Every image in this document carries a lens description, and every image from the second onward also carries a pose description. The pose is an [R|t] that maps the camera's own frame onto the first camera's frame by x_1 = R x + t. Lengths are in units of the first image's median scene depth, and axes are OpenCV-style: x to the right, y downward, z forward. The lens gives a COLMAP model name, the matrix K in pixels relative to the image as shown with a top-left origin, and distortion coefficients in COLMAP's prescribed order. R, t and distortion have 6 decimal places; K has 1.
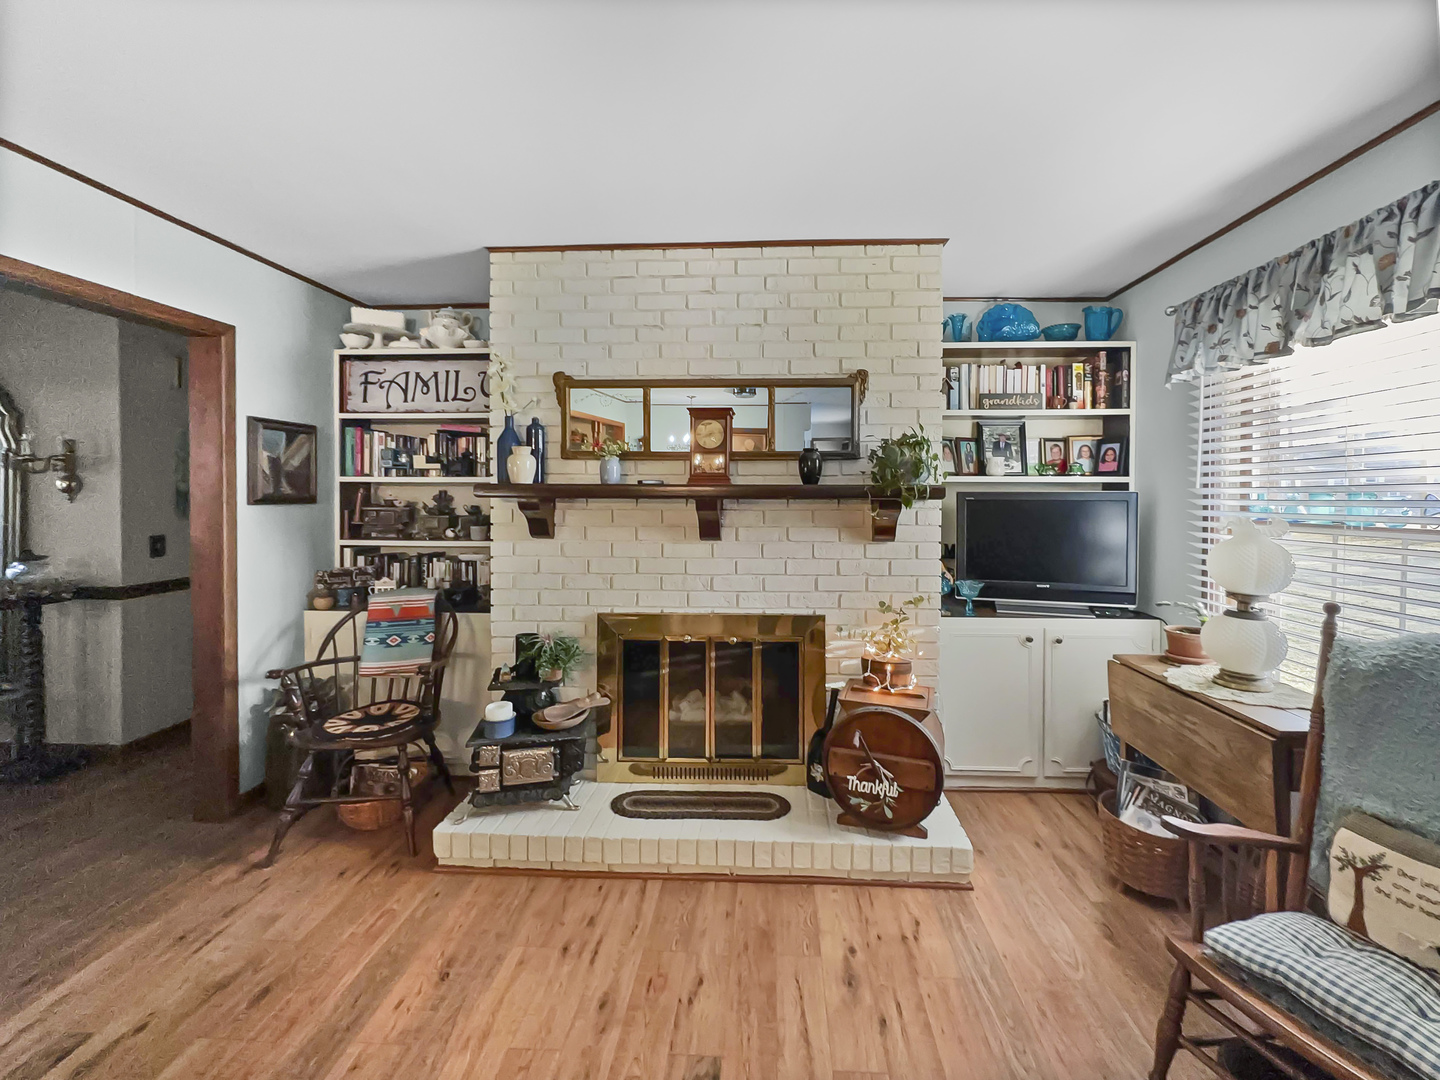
lens RADIAL K [[605.6, 0, 725.2], [0, 605.6, 497.4], [0, 0, 1]] dist [0.000751, 0.000078]
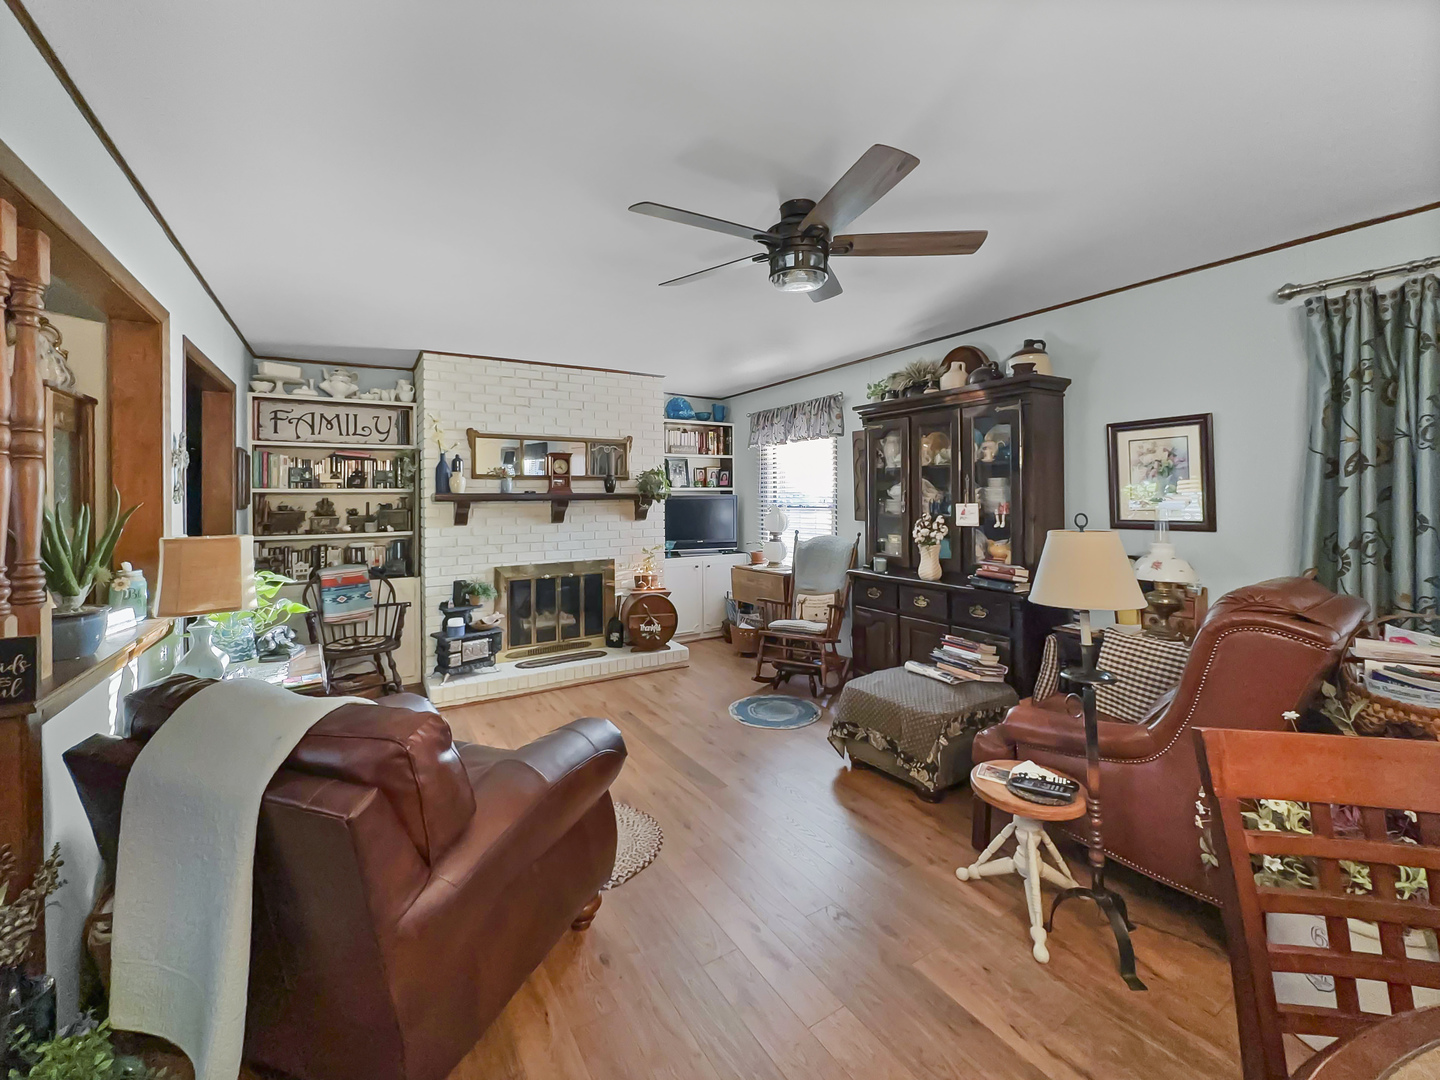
lens RADIAL K [[605.6, 0, 725.2], [0, 605.6, 497.4], [0, 0, 1]] dist [0.000751, 0.000078]
pose [[0.807550, -0.011025, 0.589697, -0.693800], [0.015365, 0.999879, -0.002348, 0.004563], [-0.589599, 0.010957, 0.807622, -0.797557]]
